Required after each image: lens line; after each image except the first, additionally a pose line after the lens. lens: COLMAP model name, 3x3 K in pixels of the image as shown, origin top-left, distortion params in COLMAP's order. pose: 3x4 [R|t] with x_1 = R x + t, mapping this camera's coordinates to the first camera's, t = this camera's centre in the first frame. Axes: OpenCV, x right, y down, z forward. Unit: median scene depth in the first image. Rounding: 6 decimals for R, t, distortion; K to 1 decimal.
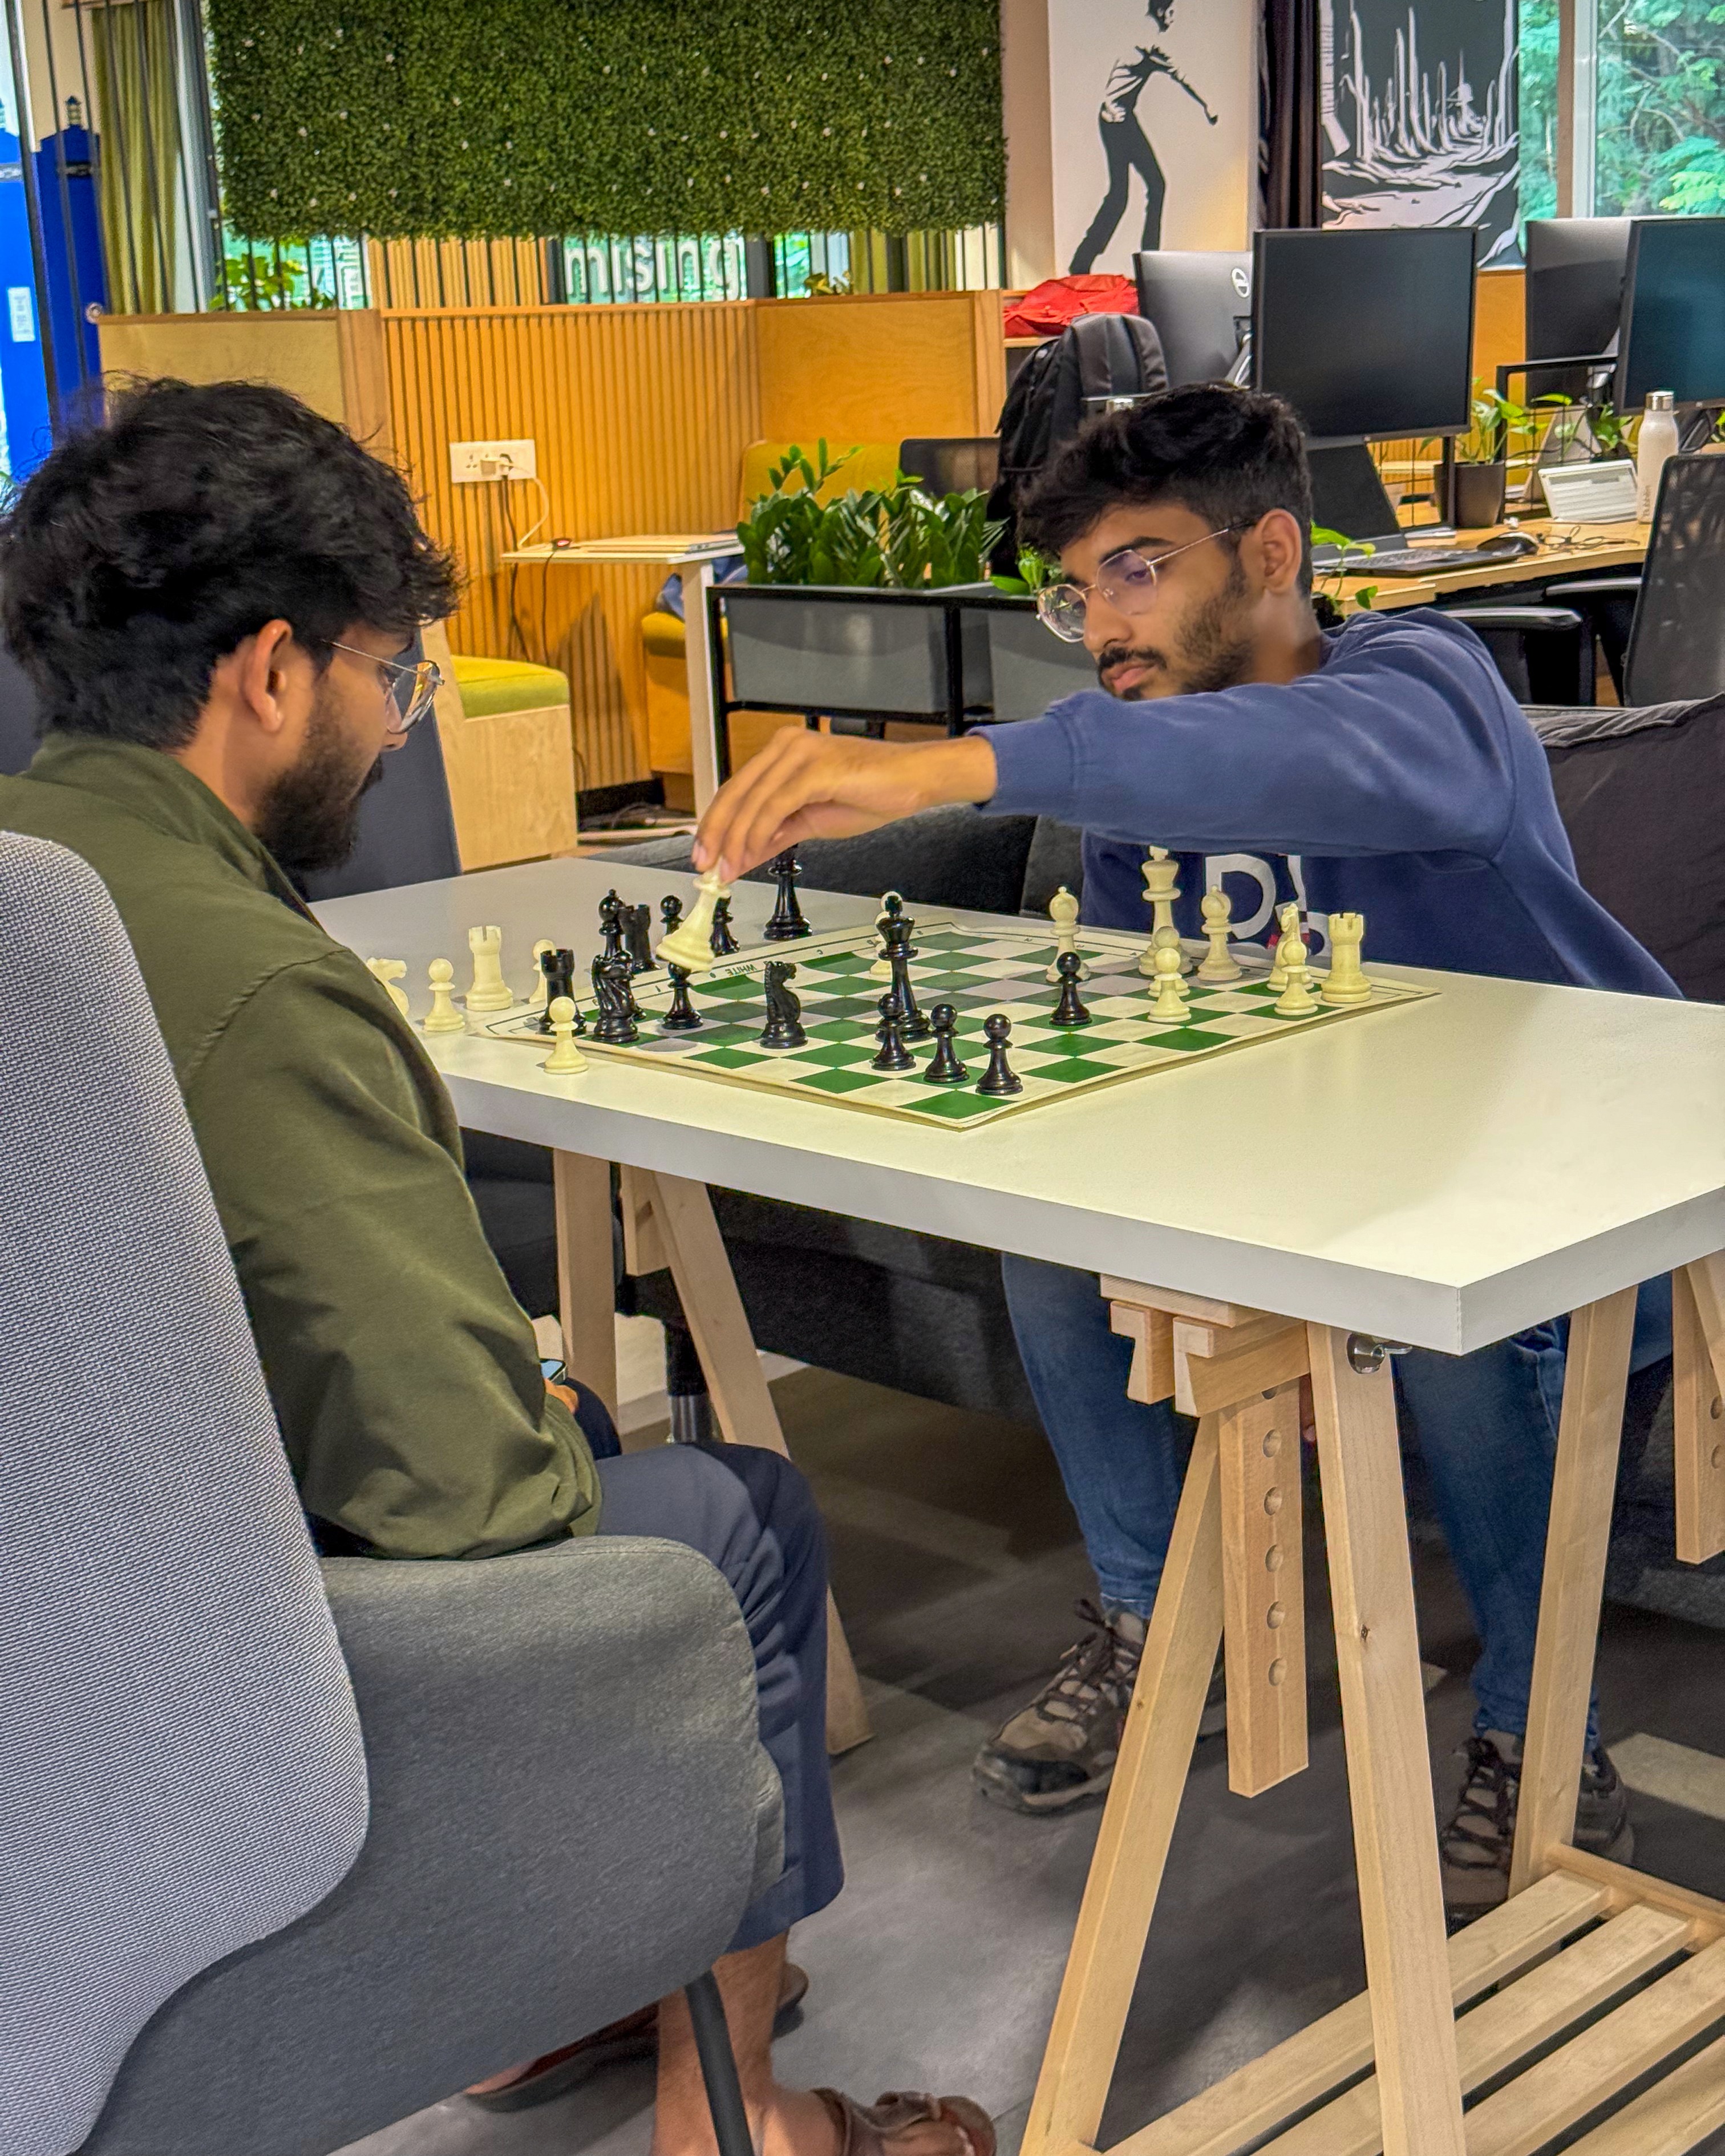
lens RADIAL K [[3188.4, 0, 895.6], [0, 3188.4, 949.3], [0, 0, 1]] dist [0.185736, 0.000000]
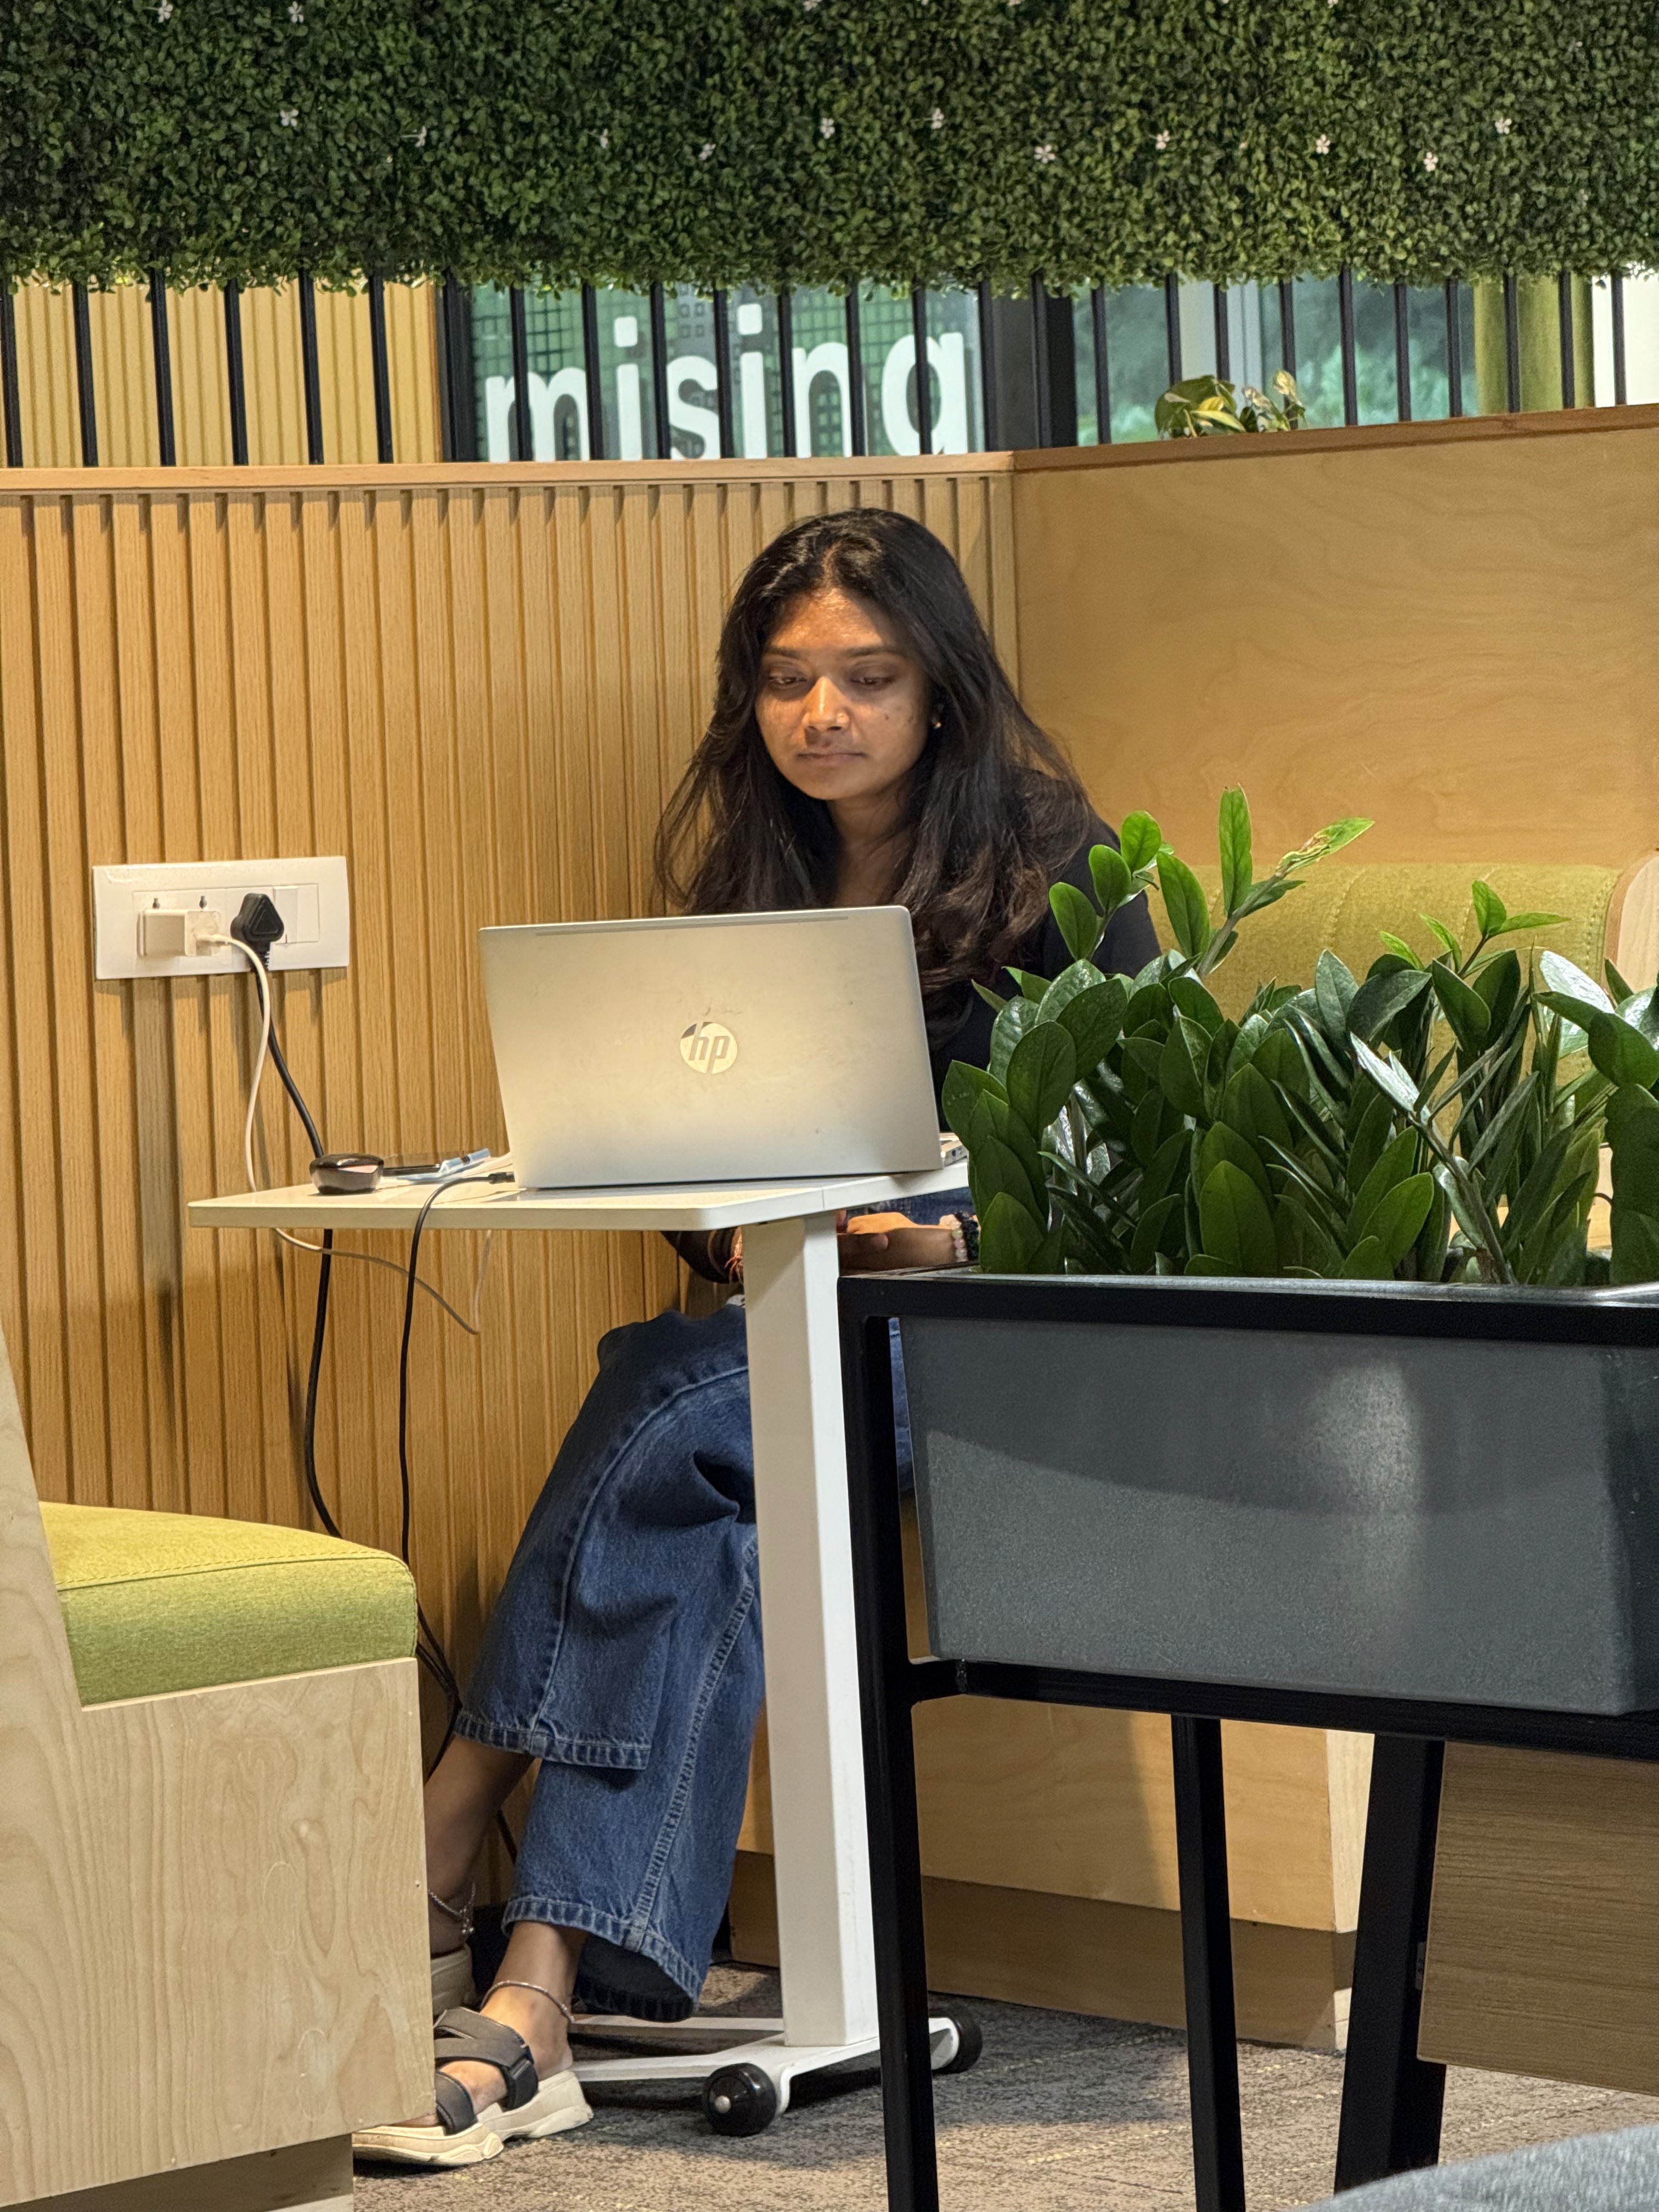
lens RADIAL K [[7634.9, 0, 825.6], [0, 7634.9, 1110.4], [0, 0, 1]] dist [0.538584, 0.000000]
pose [[0.997725, -0.001698, -0.067394, -0.009054], [-0.007639, 0.990396, -0.138046, -0.022028], [0.066981, 0.138246, 0.988130, 0.211540]]
